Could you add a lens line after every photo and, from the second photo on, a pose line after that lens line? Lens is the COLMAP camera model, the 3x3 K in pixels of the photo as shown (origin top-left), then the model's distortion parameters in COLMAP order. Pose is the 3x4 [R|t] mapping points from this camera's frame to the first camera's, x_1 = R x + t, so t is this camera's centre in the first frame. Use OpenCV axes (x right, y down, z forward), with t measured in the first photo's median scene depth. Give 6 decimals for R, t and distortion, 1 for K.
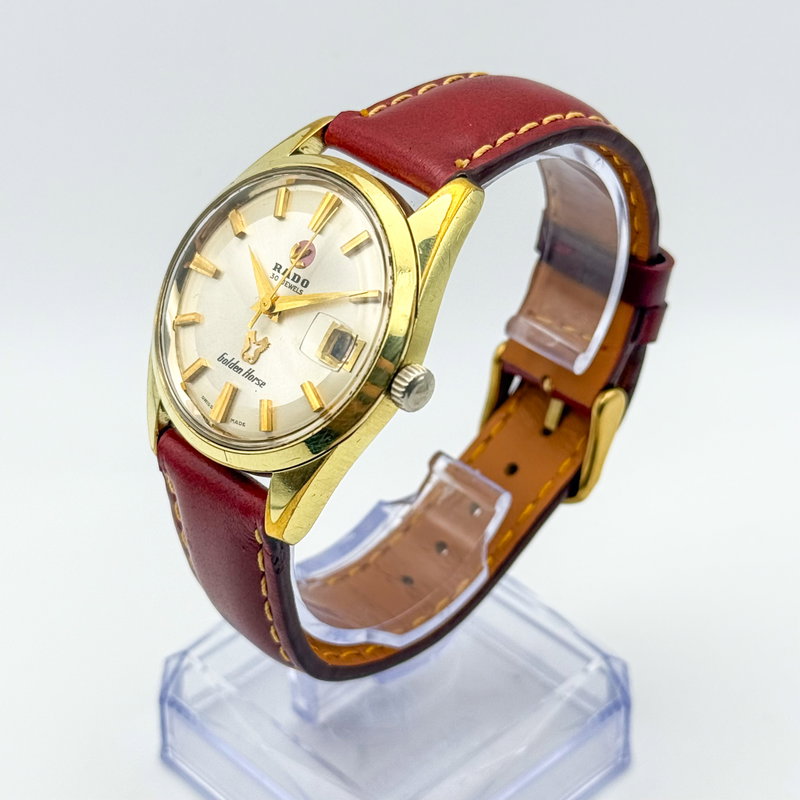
lens RADIAL K [[1966.7, 0, 399.0], [0, 1966.7, 402.1], [0, 0, 1]] dist [0.190109, 0.000000]
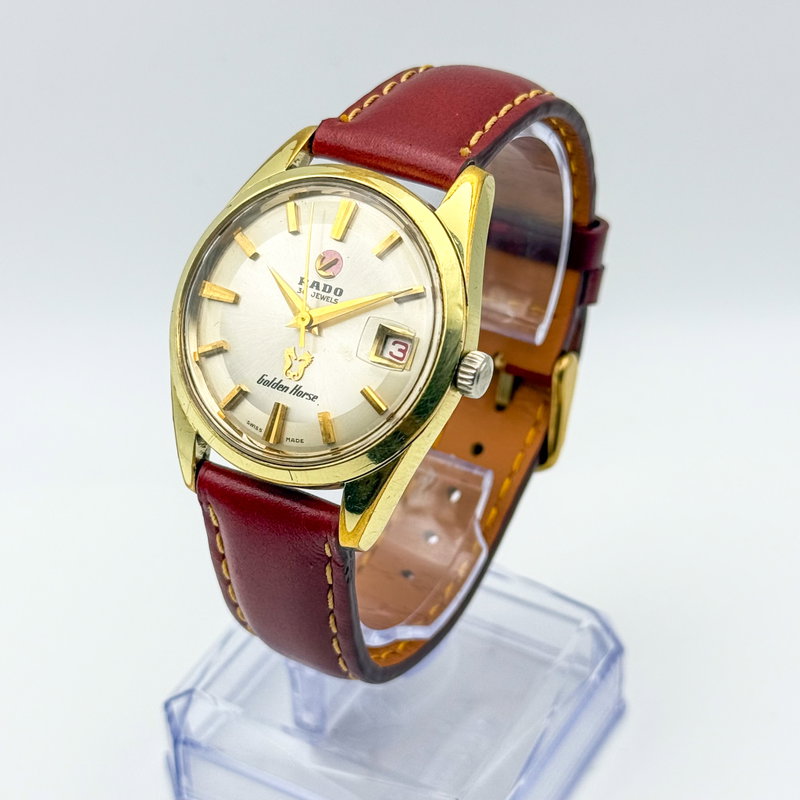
lens RADIAL K [[1966.7, 0, 400.5], [0, 1966.7, 403.6], [0, 0, 1]] dist [0.190109, 0.000000]
pose [[0.960060, -0.170847, 0.221575, -0.239223], [0.171972, 0.984997, 0.014353, -0.012596], [-0.220703, 0.024325, 0.975038, 0.014024]]
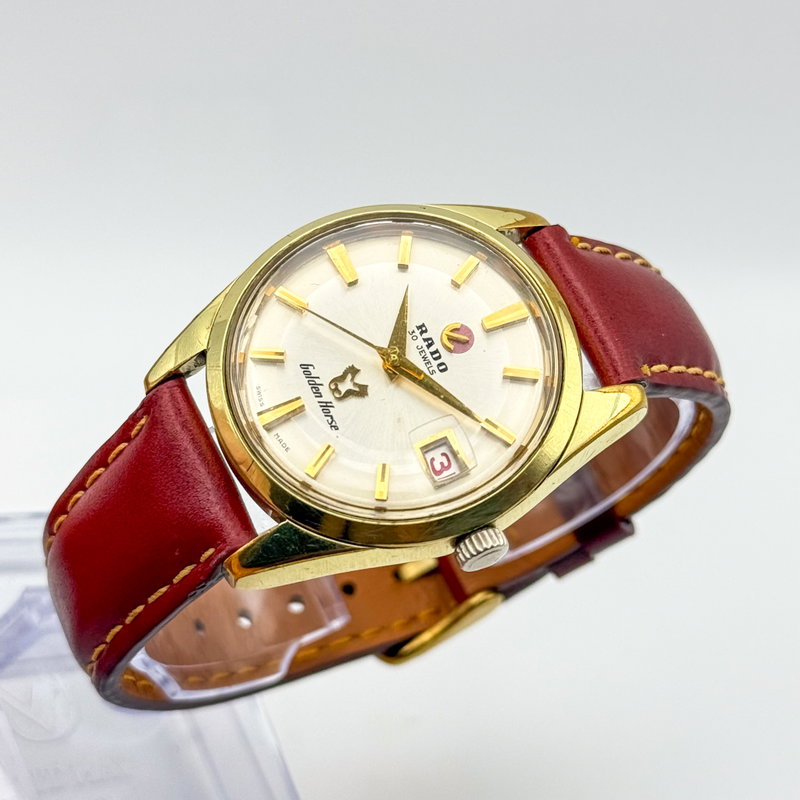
lens RADIAL K [[1966.7, 0, 400.4], [0, 1966.7, 399.2], [0, 0, 1]] dist [0.190109, 0.000000]
pose [[0.723557, 0.612328, 0.318622, -0.317977], [-0.619740, 0.779542, -0.090759, 0.040155], [-0.303953, -0.131794, 0.943527, 0.169244]]
